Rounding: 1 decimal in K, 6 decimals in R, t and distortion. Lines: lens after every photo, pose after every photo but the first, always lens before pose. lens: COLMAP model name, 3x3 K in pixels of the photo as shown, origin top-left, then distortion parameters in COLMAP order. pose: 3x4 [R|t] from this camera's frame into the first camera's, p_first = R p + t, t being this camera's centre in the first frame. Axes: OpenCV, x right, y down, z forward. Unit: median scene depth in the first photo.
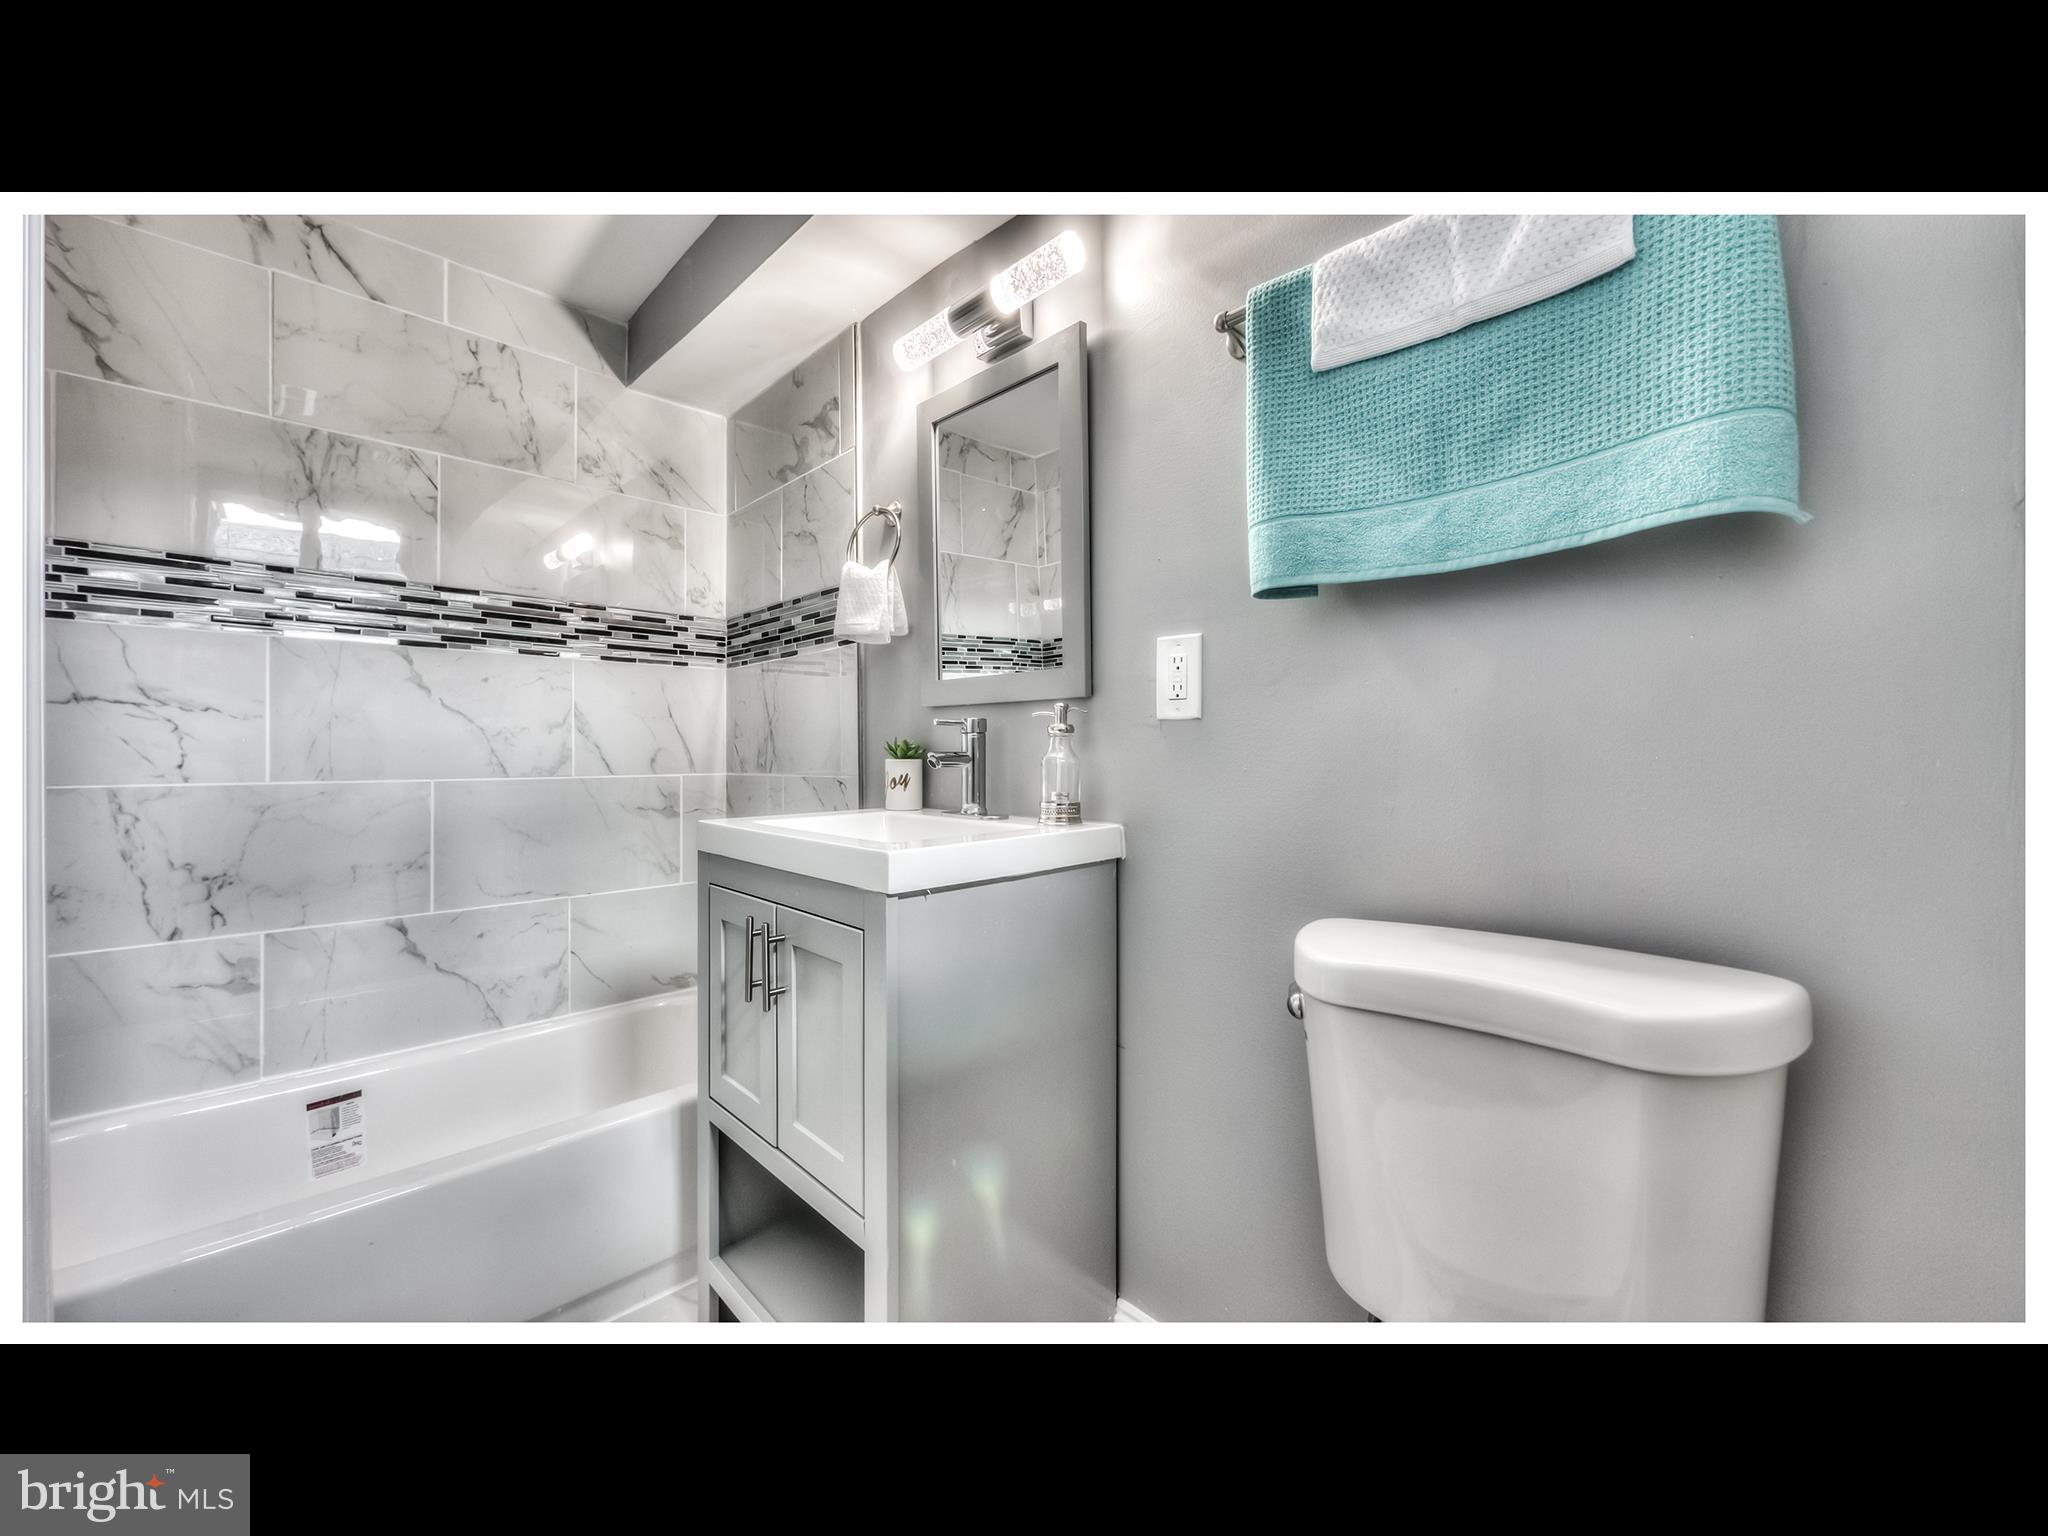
lens RADIAL K [[799.3, 0, 1033.2], [0, 799.3, 766.4], [0, 0, 1]] dist [-0.002131, -0.000676]
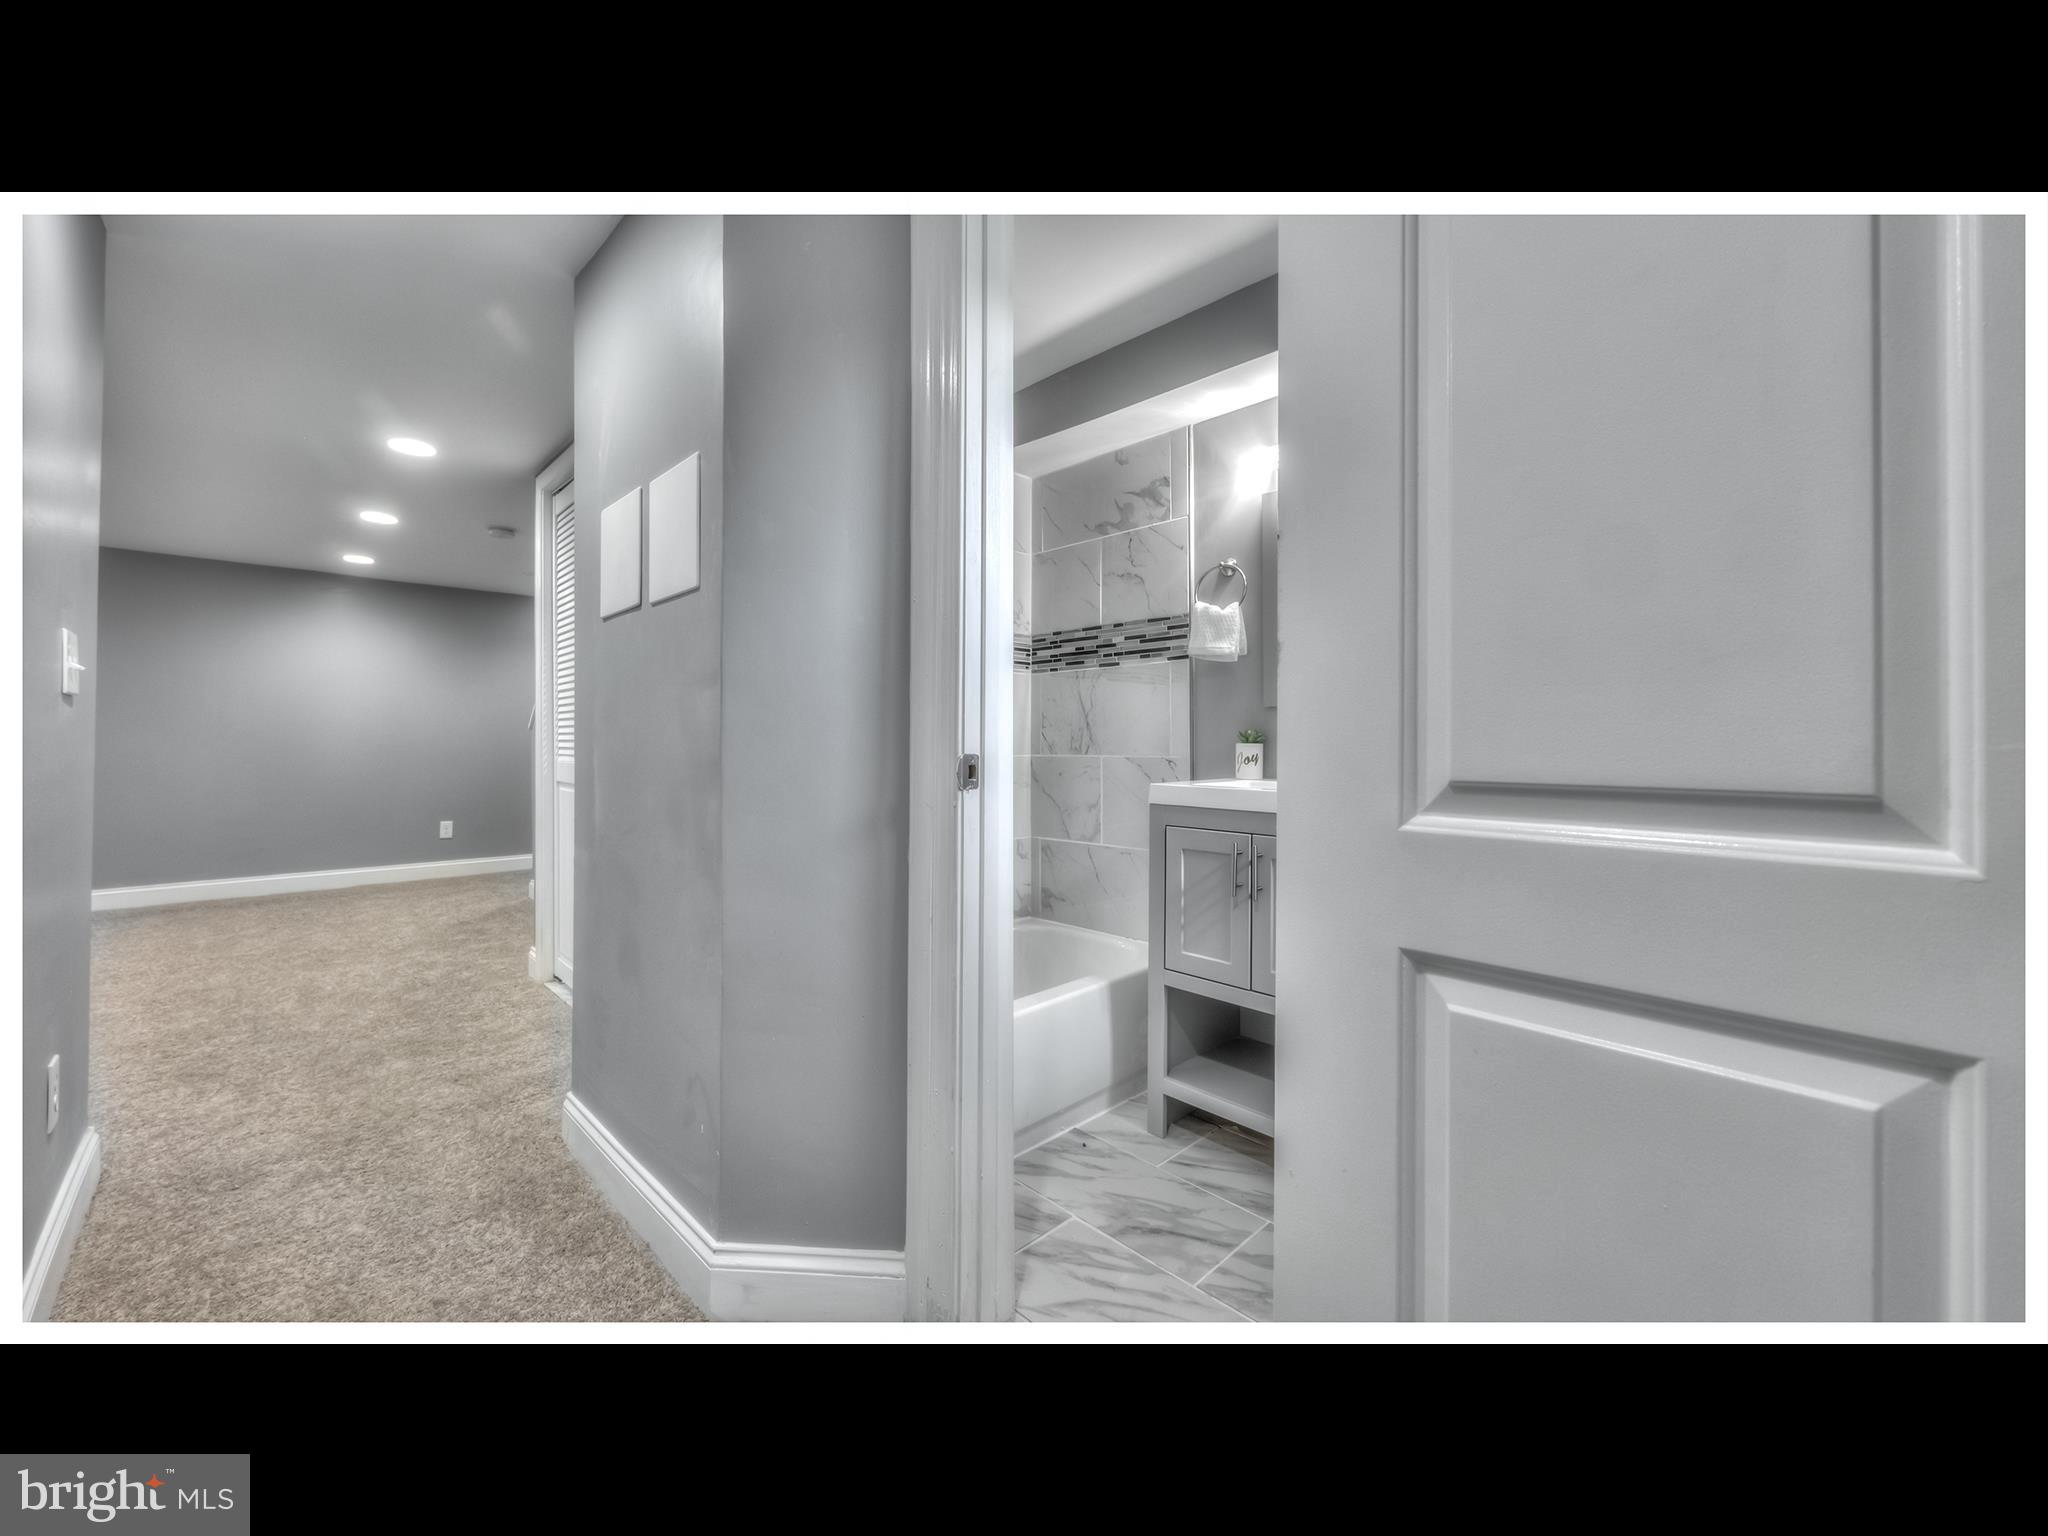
lens RADIAL K [[799.3, 0, 1025.1], [0, 799.3, 752.0], [0, 0, 1]] dist [-0.002131, -0.000676]
pose [[0.999773, 0.000674, -0.021311, -0.440235], [-0.000712, 0.999998, -0.001819, 0.007543], [0.021309, 0.001834, 0.999771, -0.347019]]
